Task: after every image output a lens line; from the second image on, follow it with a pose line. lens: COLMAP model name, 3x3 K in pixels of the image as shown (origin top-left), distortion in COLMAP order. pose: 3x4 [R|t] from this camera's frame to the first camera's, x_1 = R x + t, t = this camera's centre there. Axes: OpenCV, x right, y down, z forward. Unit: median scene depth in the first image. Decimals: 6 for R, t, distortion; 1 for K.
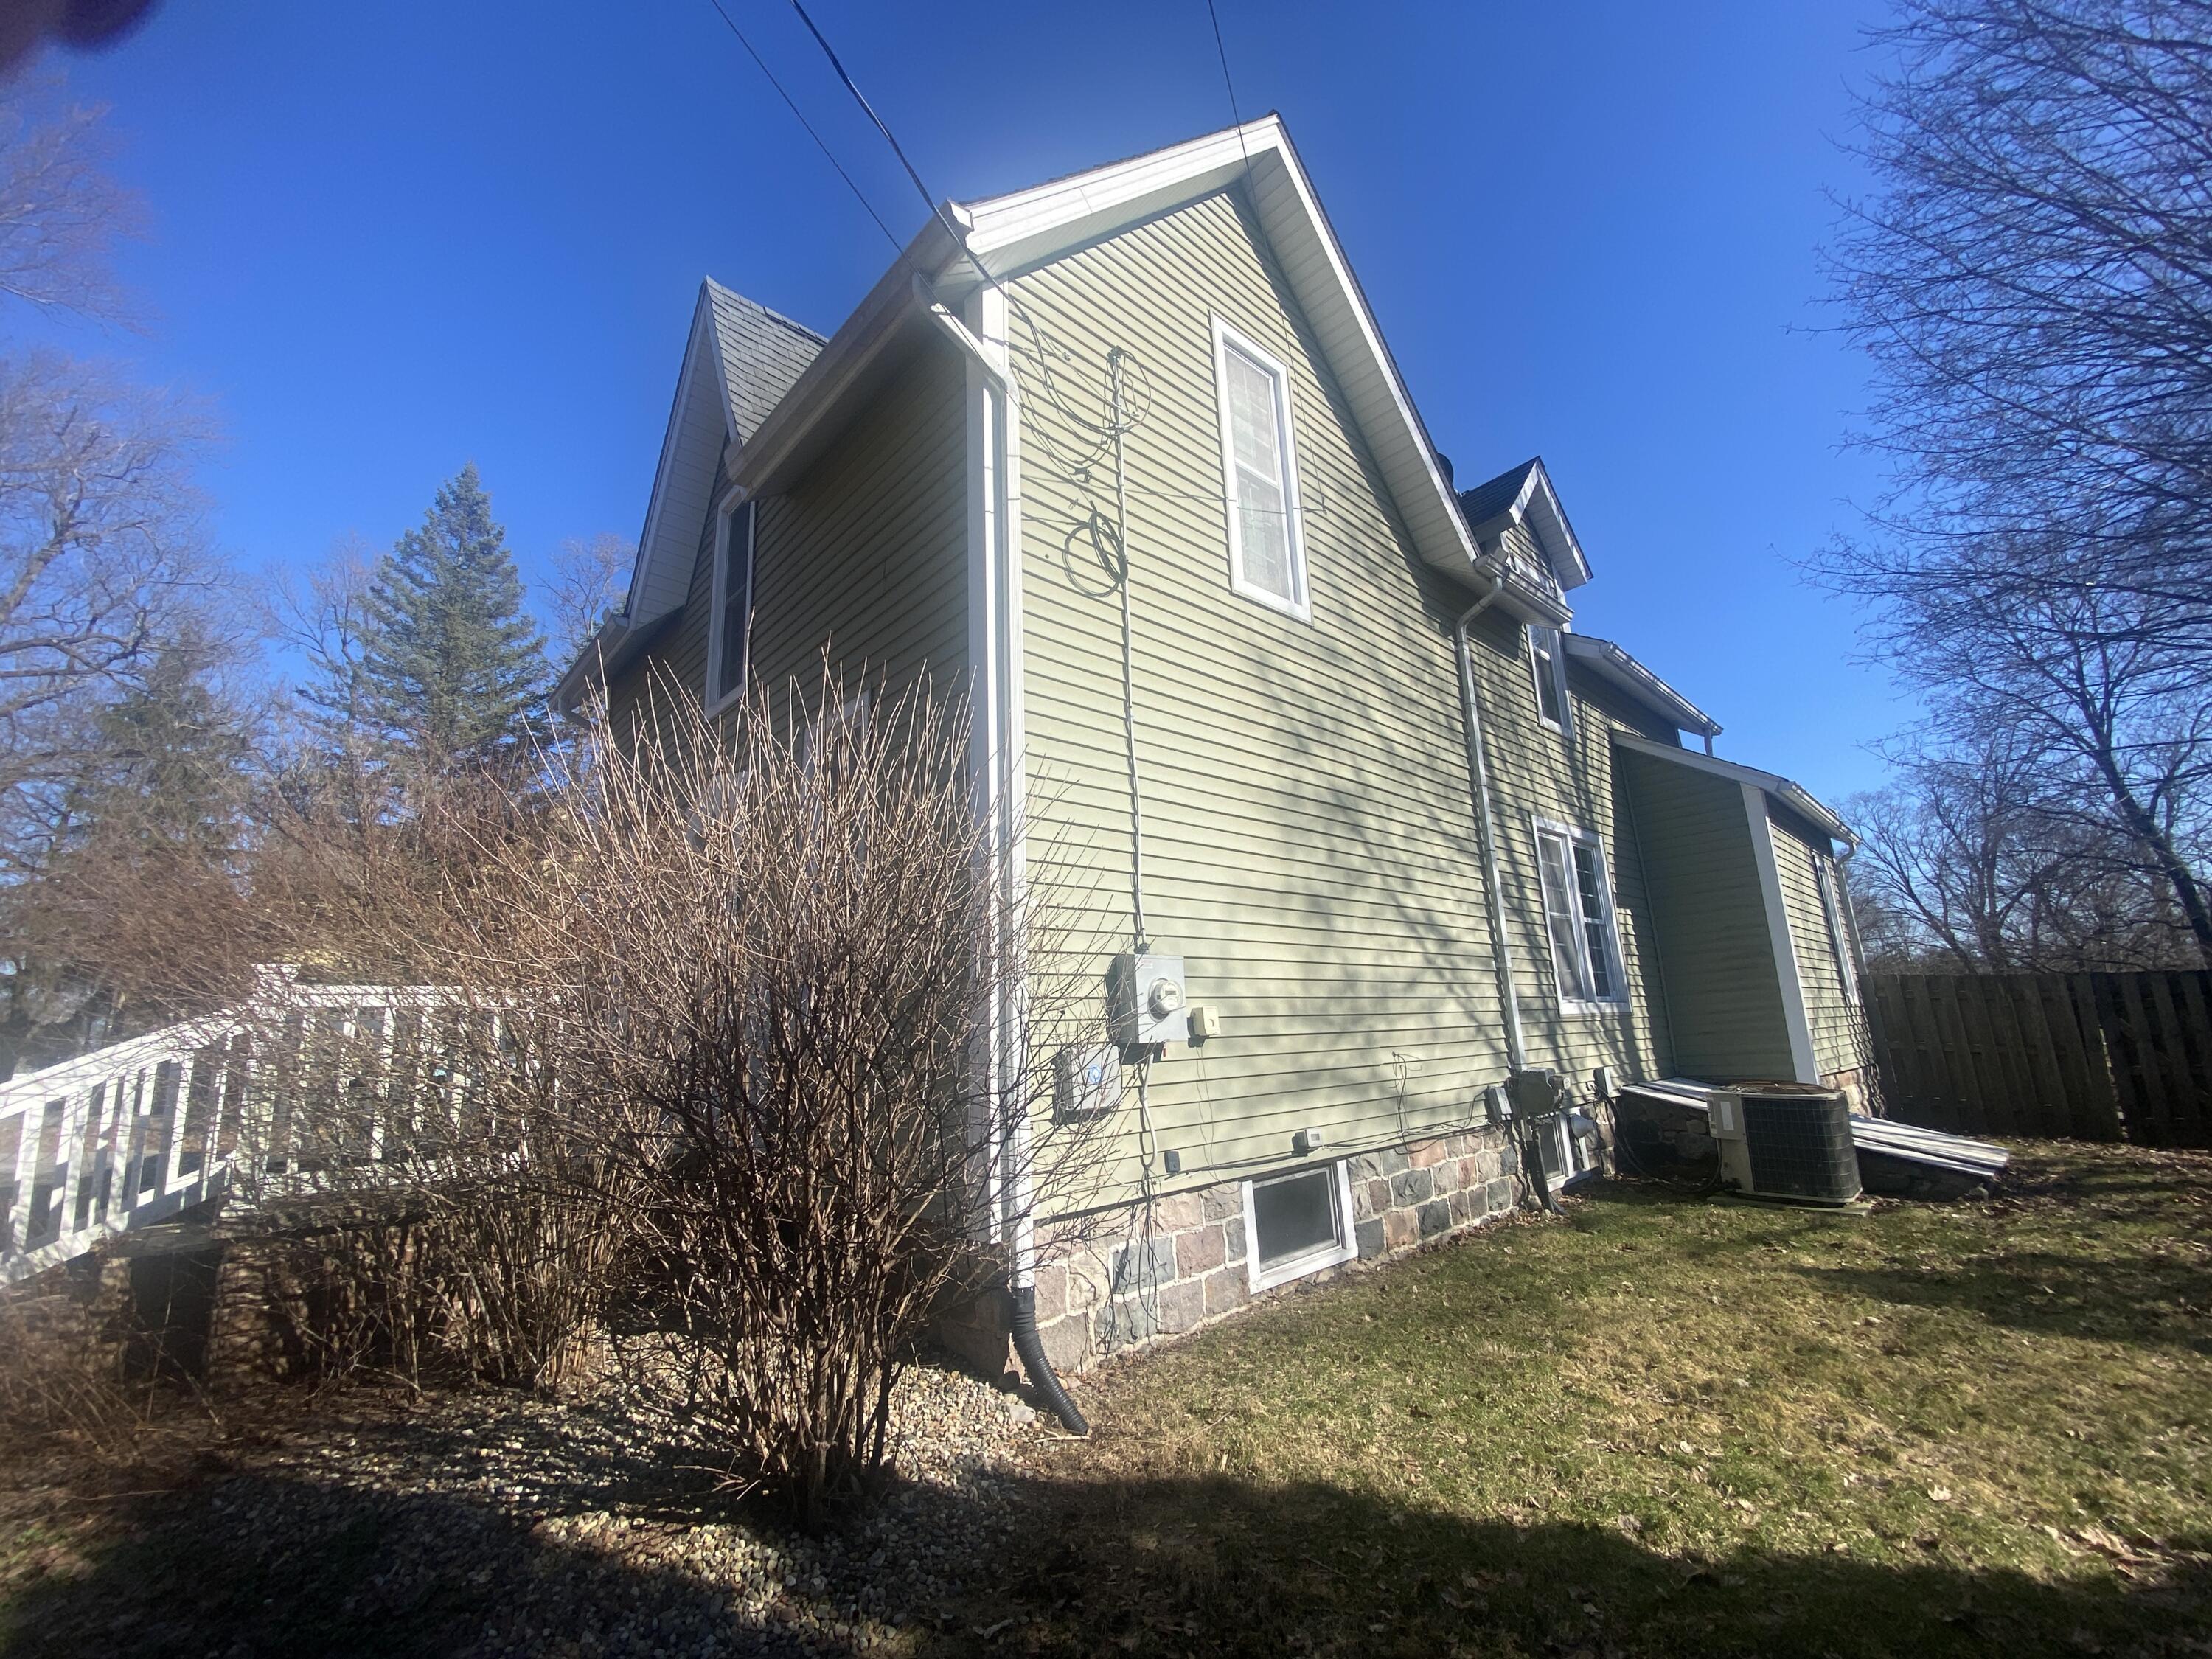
lens RADIAL K [[879.2, 0, 1106.0], [0, 879.2, 829.5], [0, 0, 1]] dist [0.035784, -0.021066]
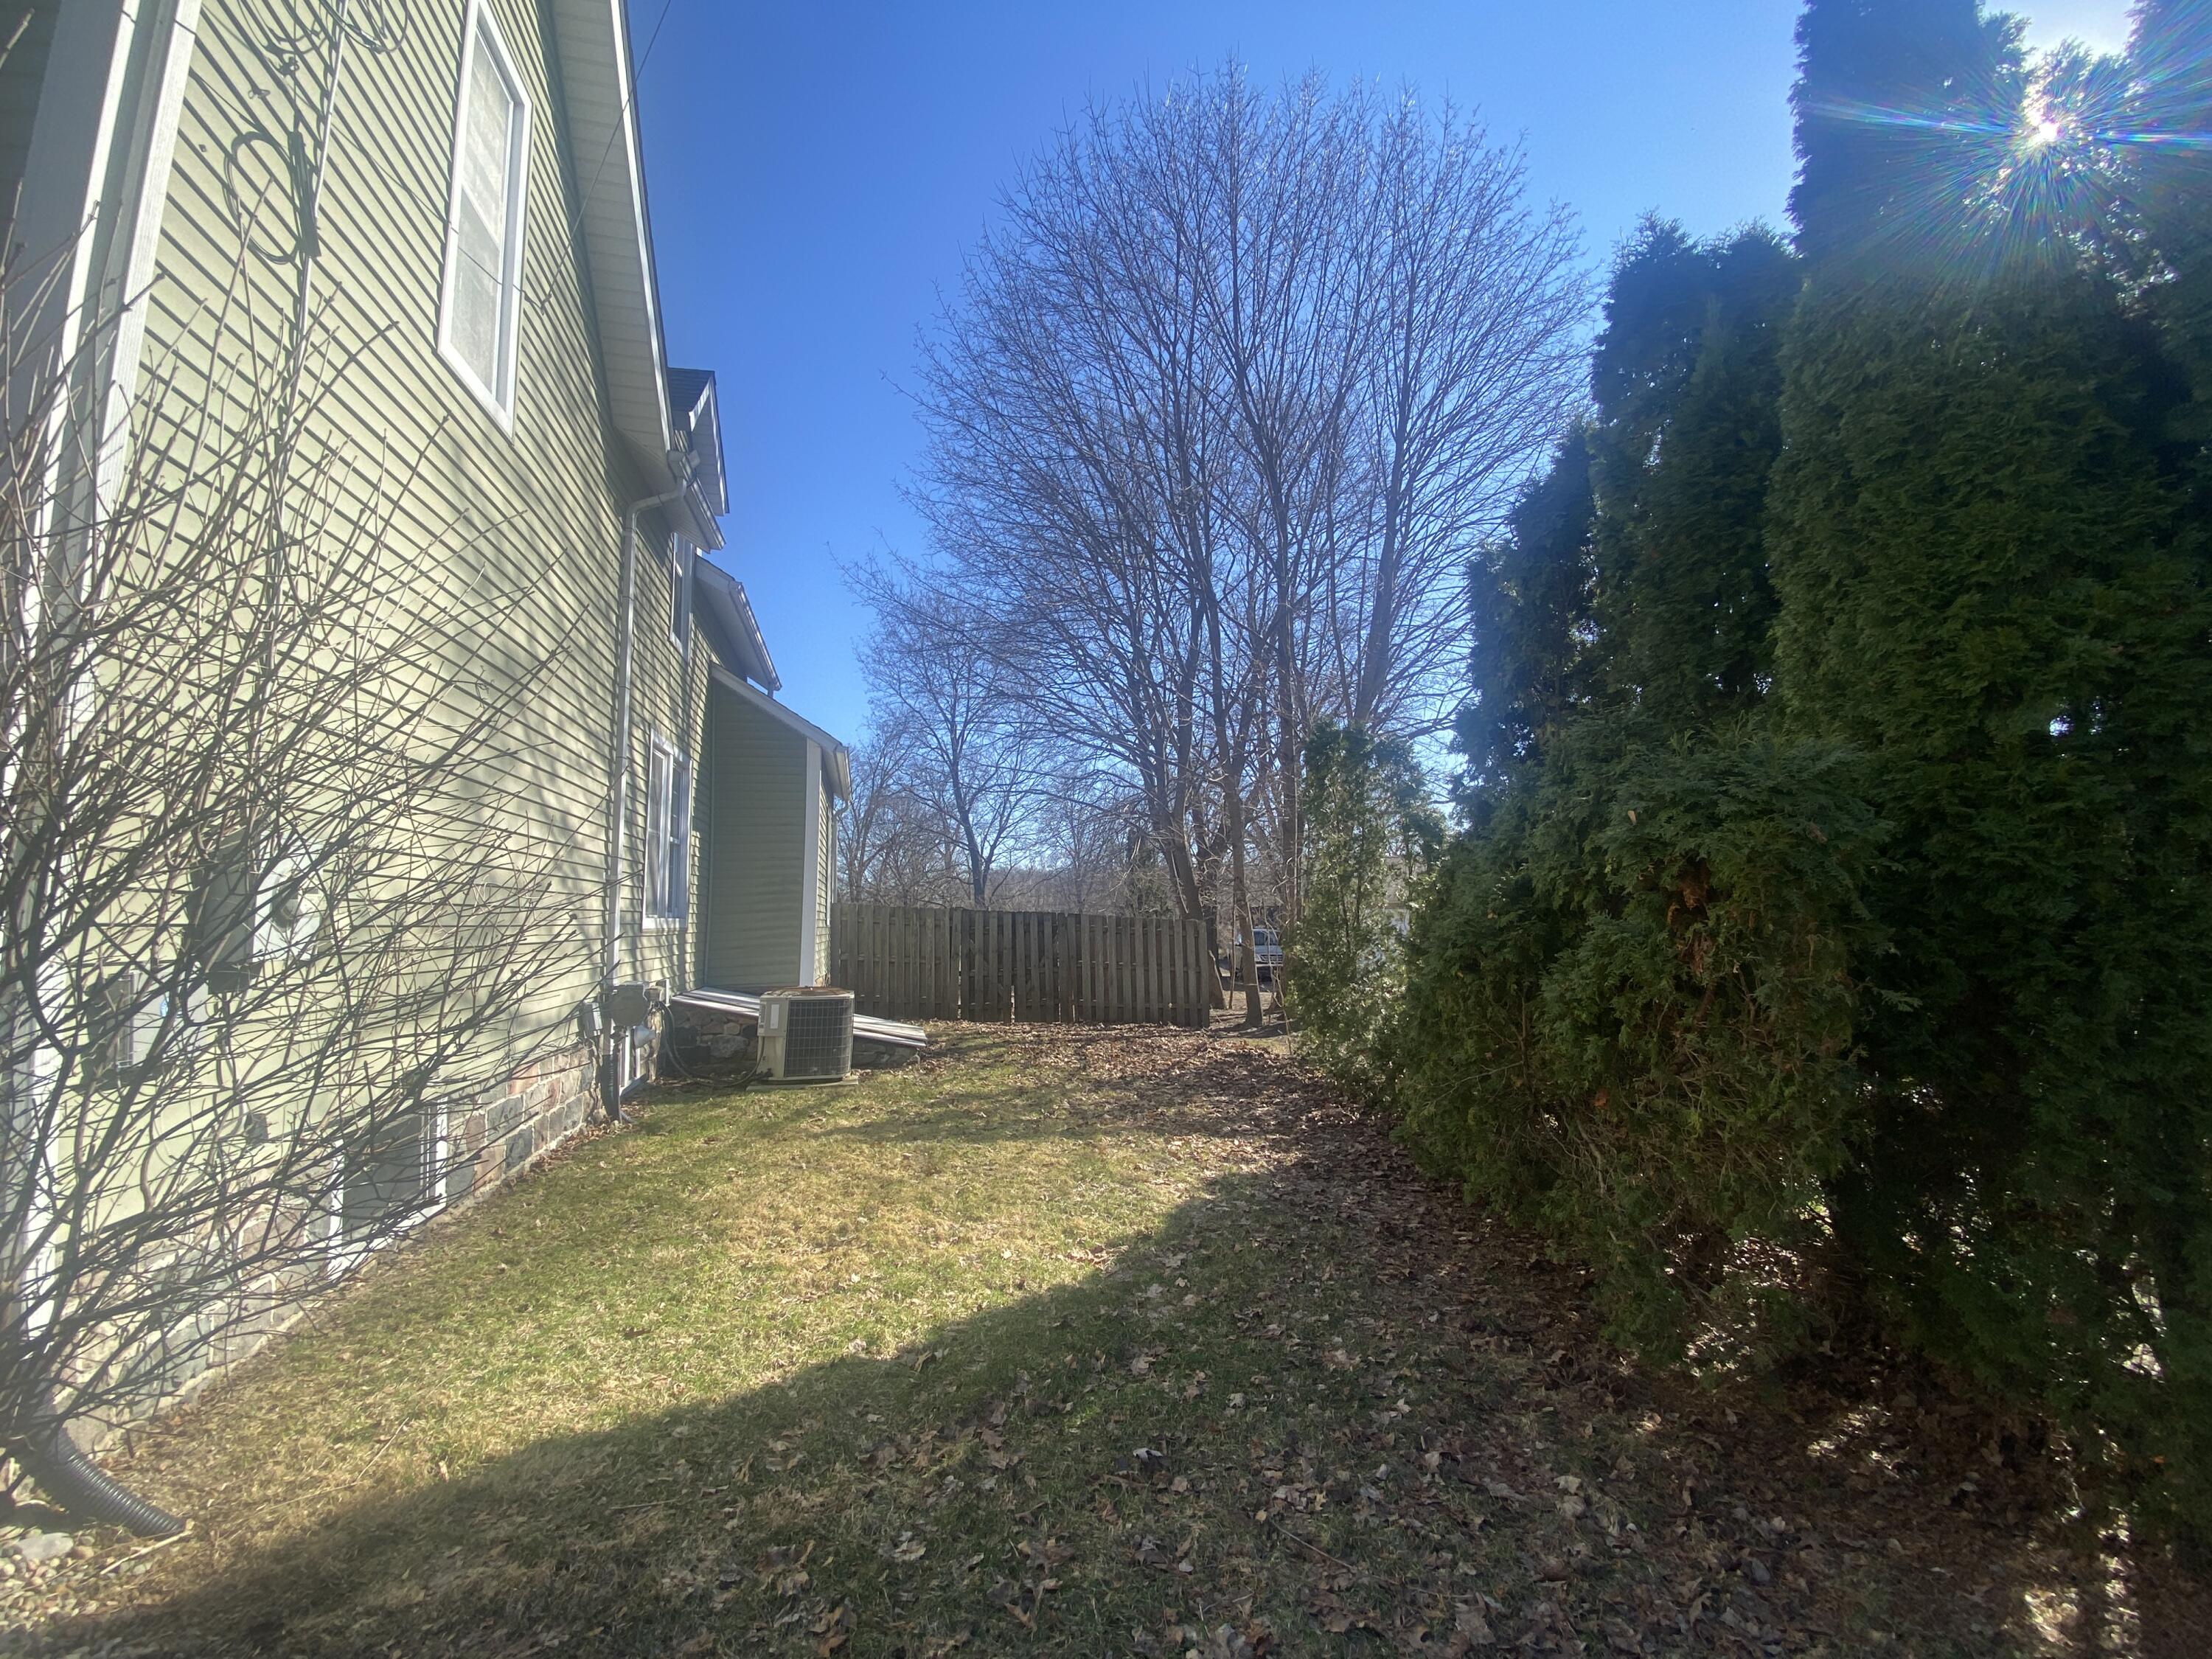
lens RADIAL K [[890.3, 0, 1106.0], [0, 890.3, 829.5], [0, 0, 1]] dist [-0.000353, -0.010449]
pose [[0.498980, 0.119765, 0.858298, -0.191848], [-0.199352, 0.979707, -0.020810, 0.026895], [-0.843373, -0.160720, 0.512730, 0.112688]]
